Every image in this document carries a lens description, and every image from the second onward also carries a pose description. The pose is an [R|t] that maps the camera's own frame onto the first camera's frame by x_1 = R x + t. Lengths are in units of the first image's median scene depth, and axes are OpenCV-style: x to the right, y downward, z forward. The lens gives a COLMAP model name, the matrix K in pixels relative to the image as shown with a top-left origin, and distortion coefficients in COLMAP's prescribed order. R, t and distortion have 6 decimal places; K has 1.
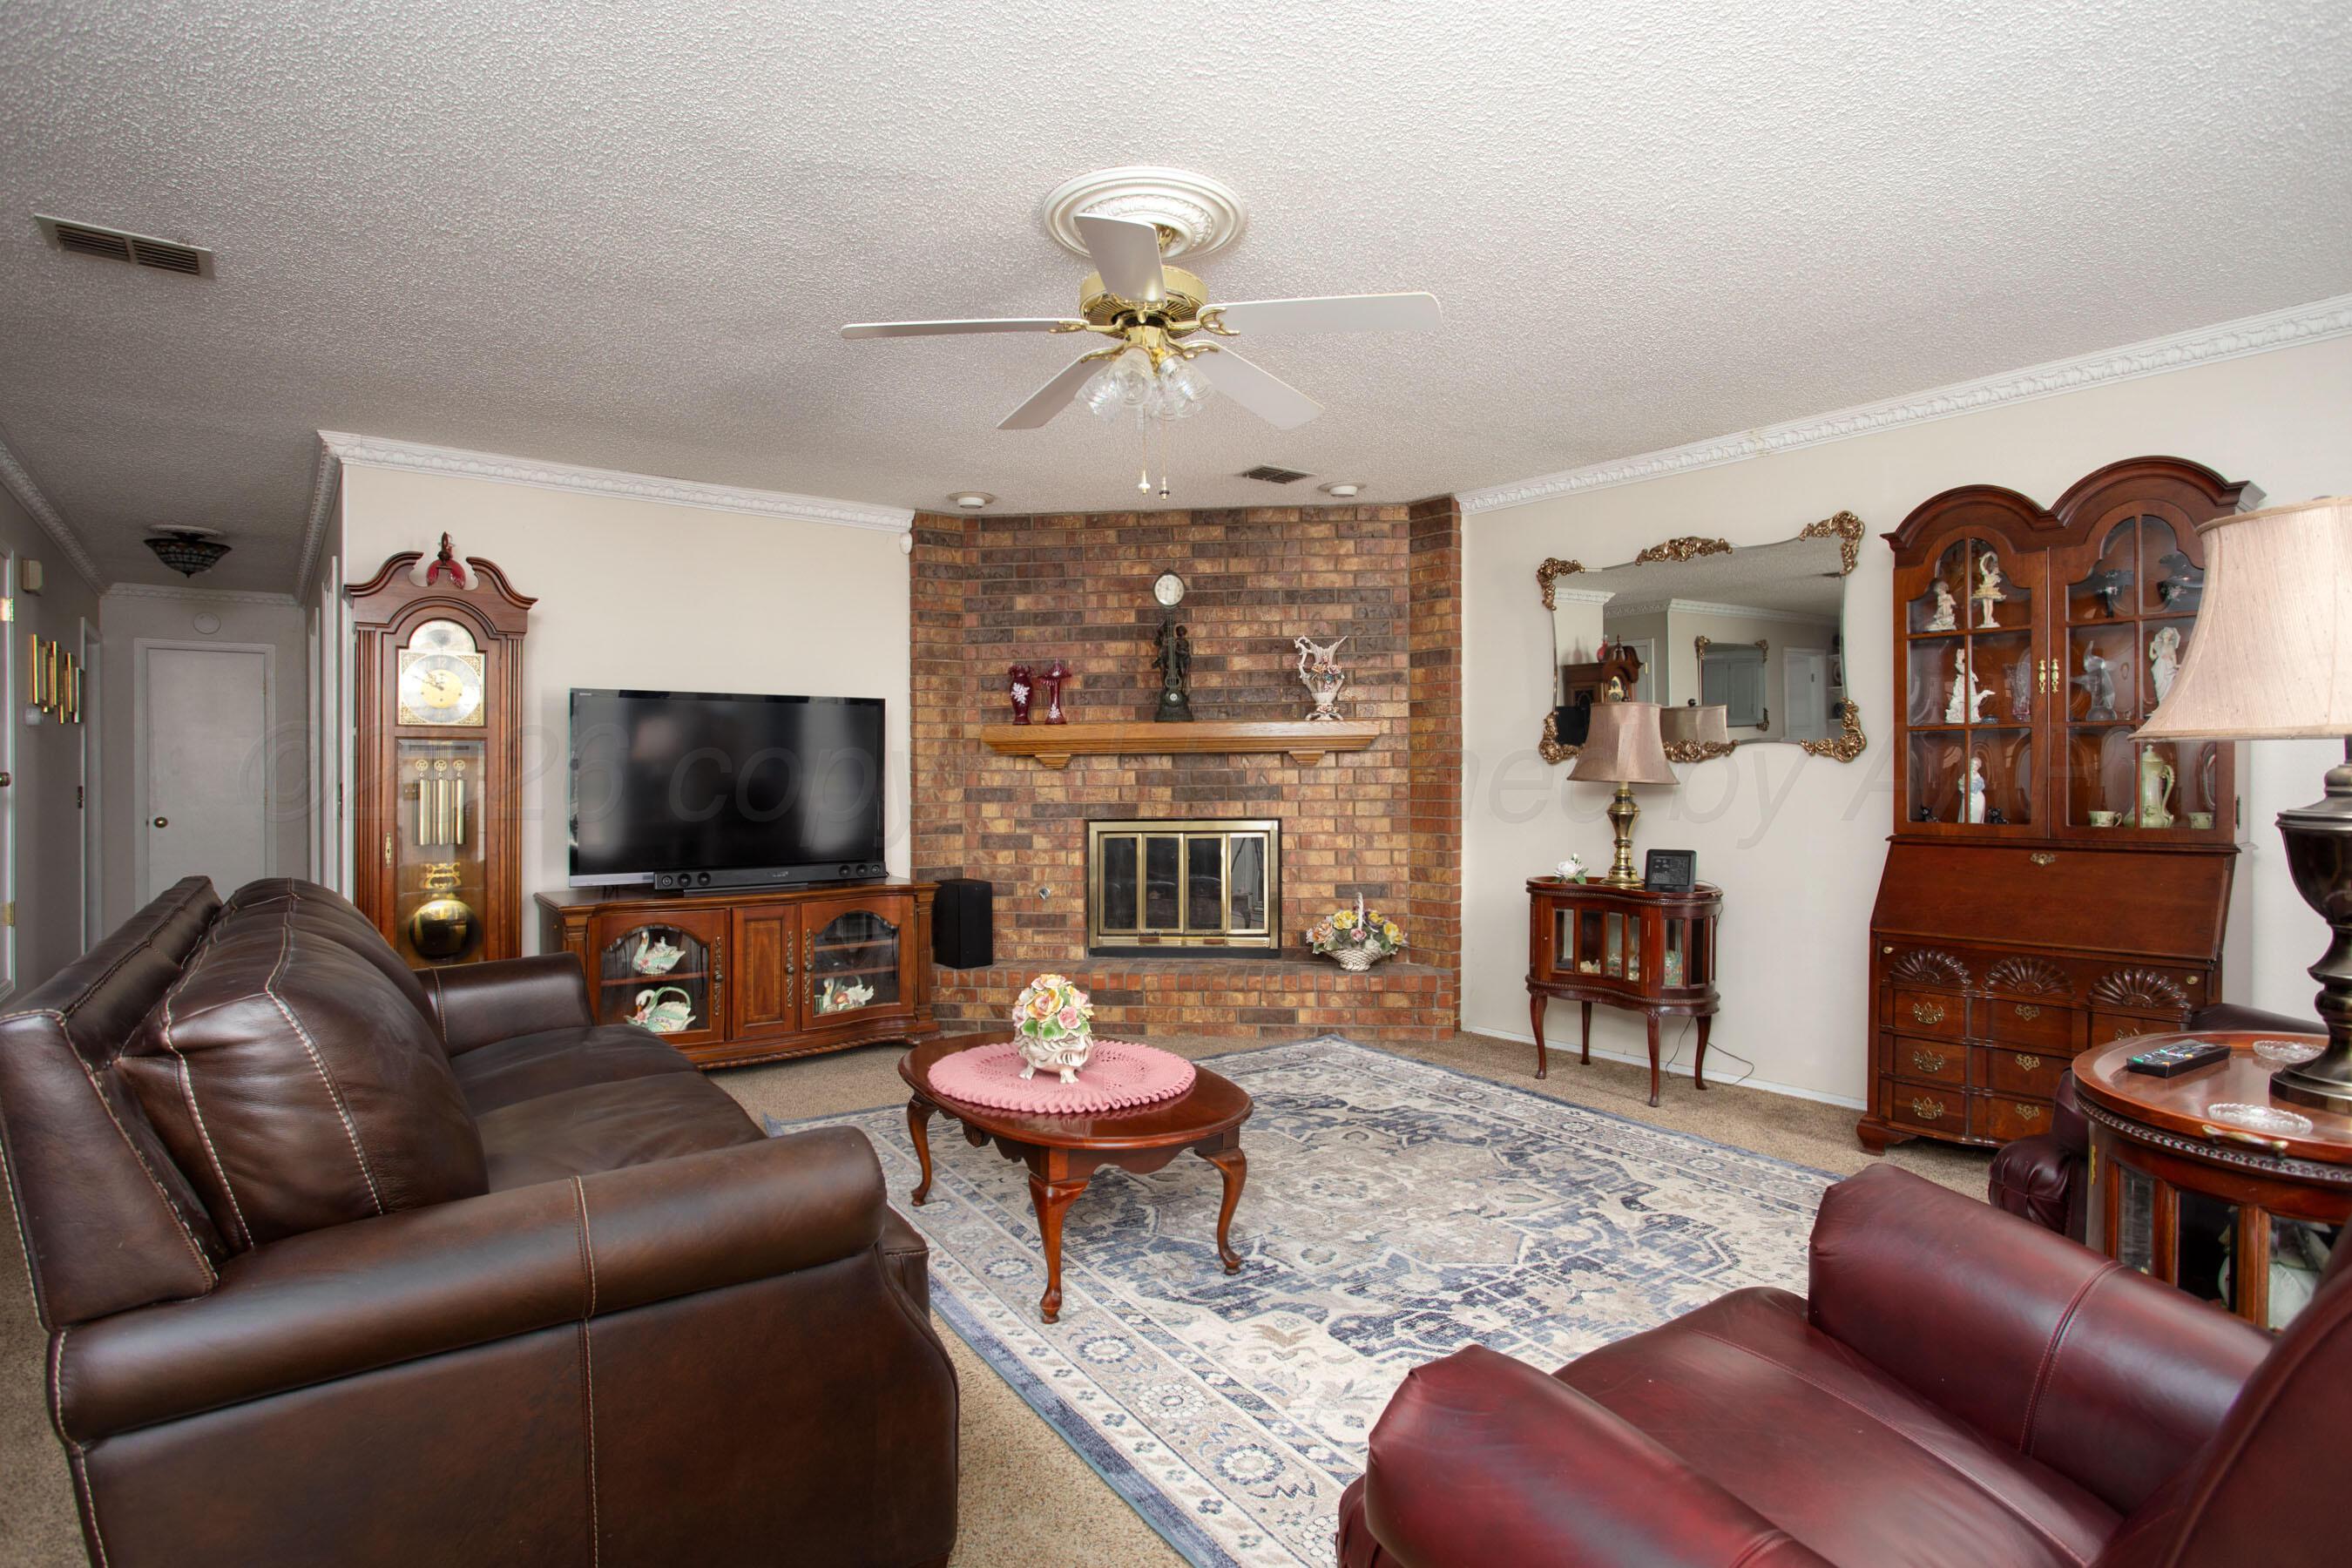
lens RADIAL K [[1161.5, 0, 1162.7], [0, 1161.5, 763.9], [0, 0, 1]] dist [-0.062938, 0.016893]
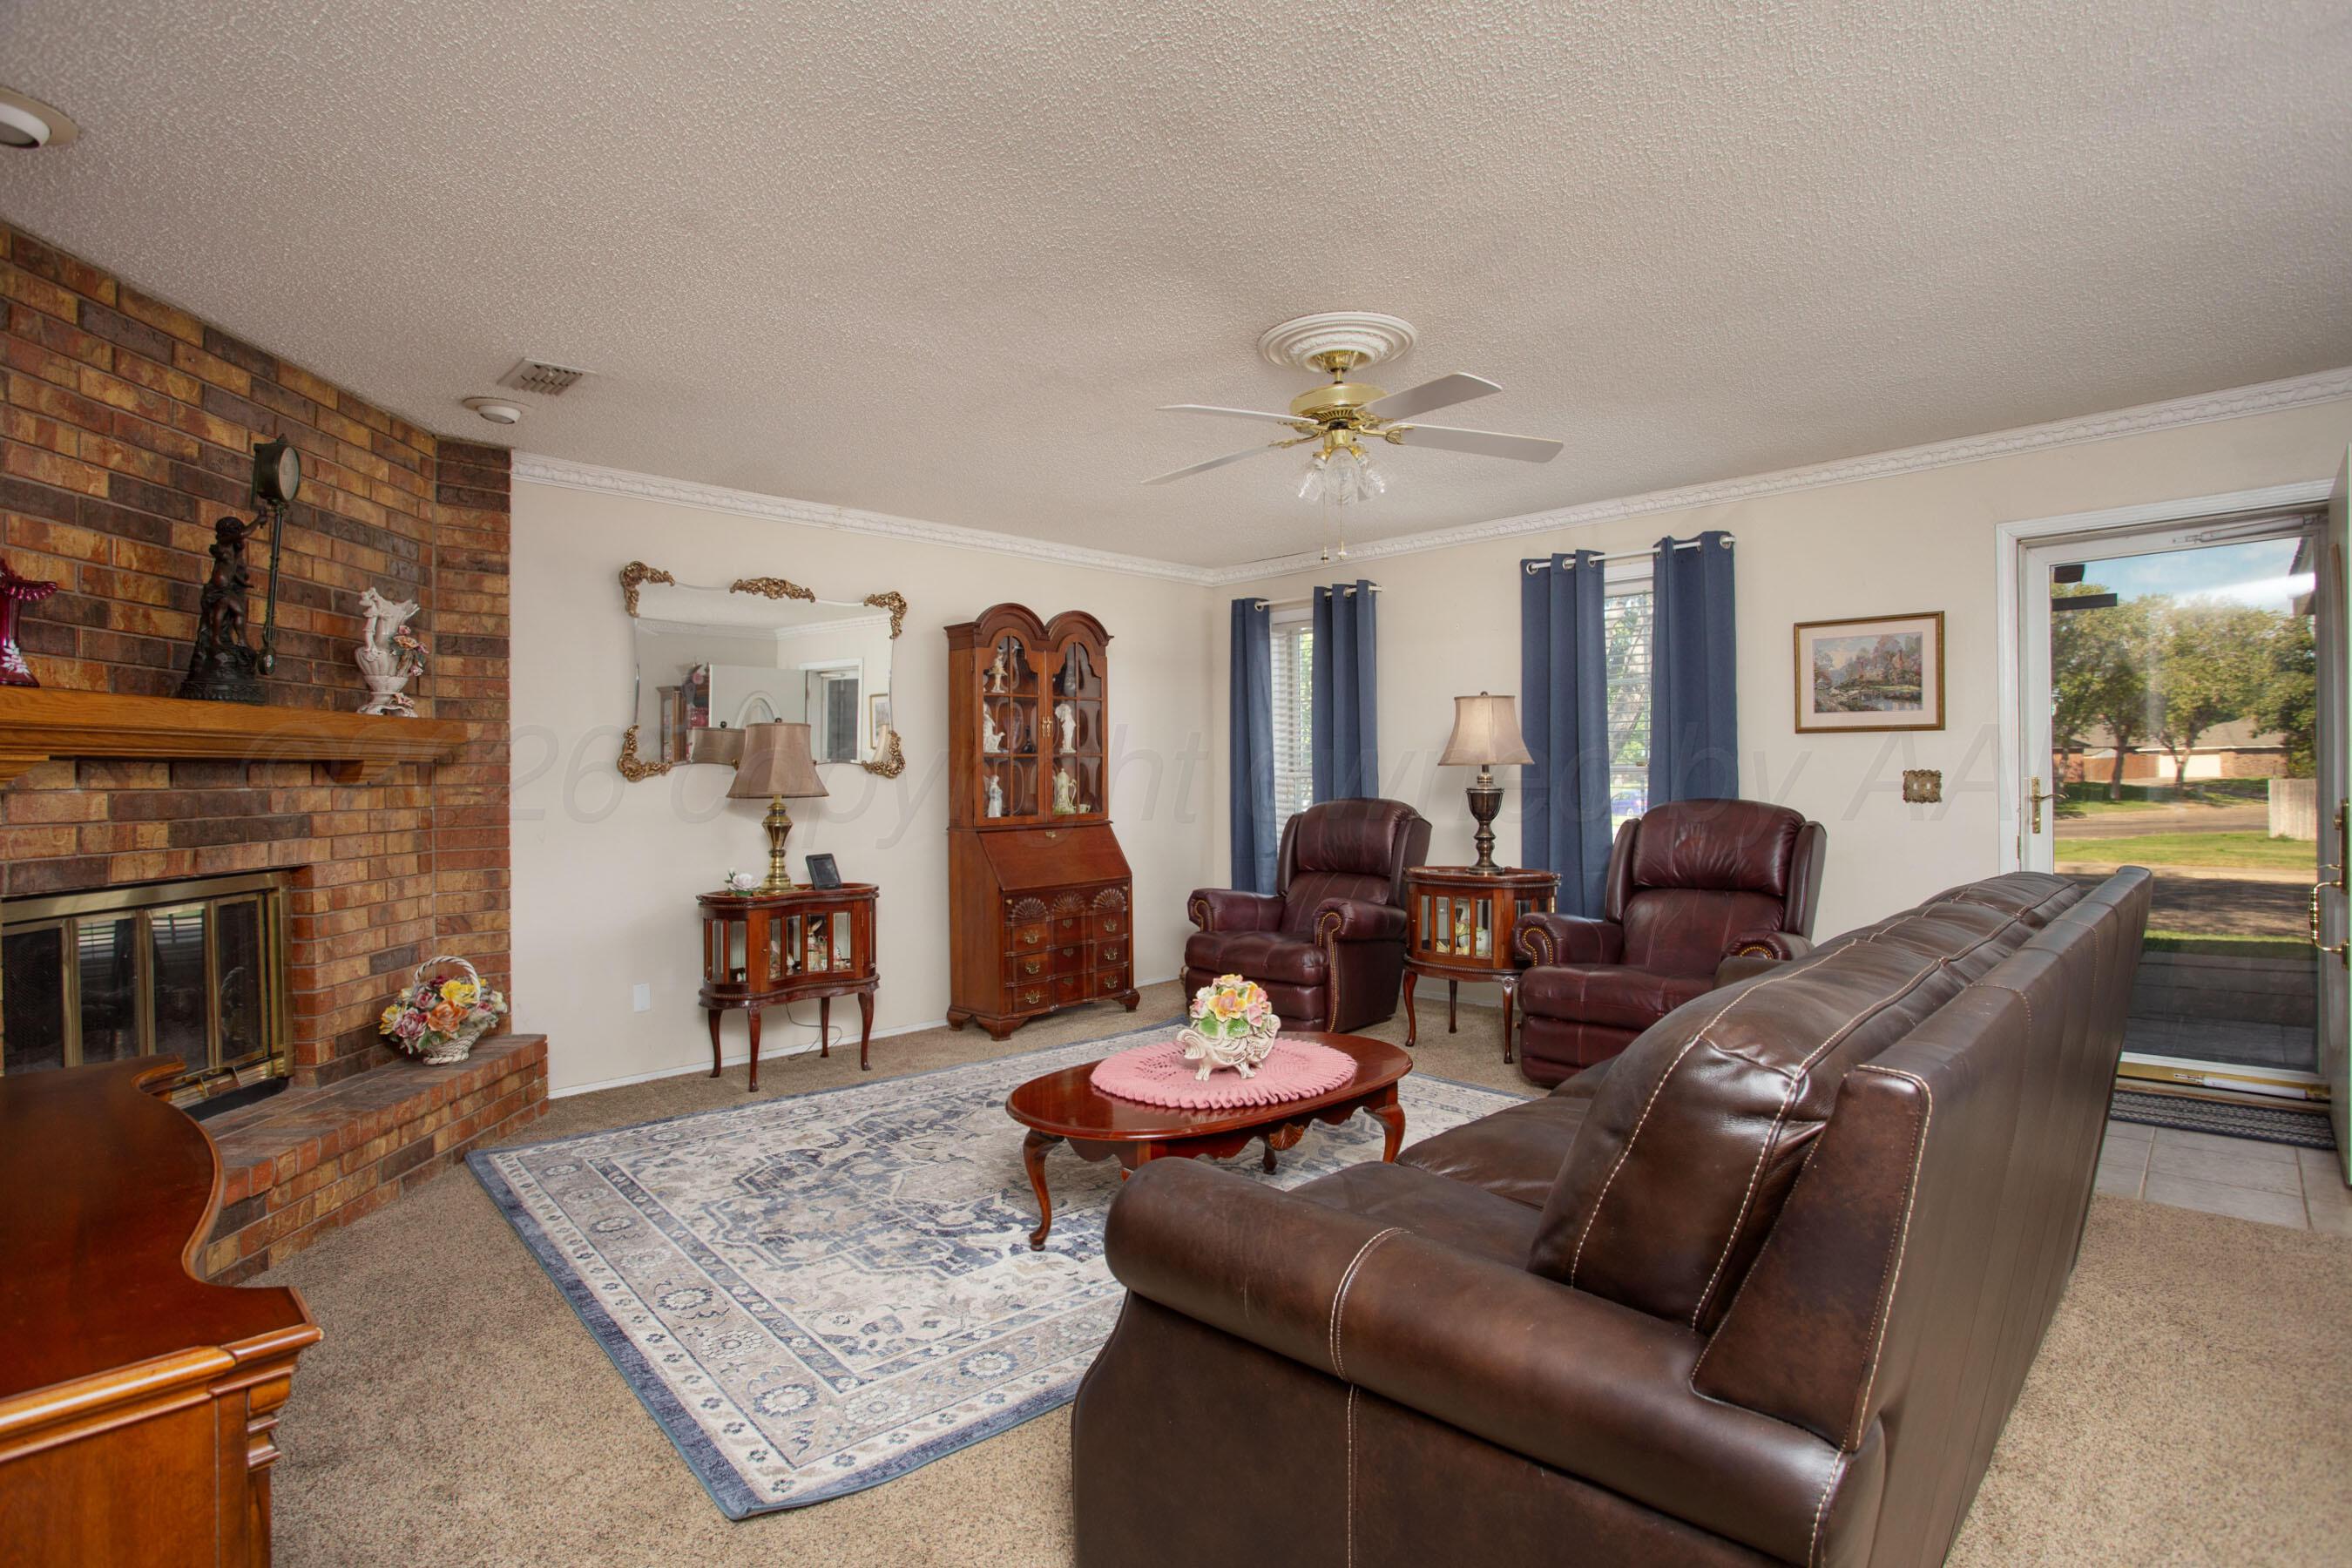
lens RADIAL K [[1161.5, 0, 1165.6], [0, 1161.5, 803.8], [0, 0, 1]] dist [-0.062938, 0.016893]
pose [[-0.120859, -0.011063, 0.992608, -0.740623], [0.012528, 0.999841, 0.012669, 0.014432], [-0.992591, 0.013966, -0.120701, 0.796184]]
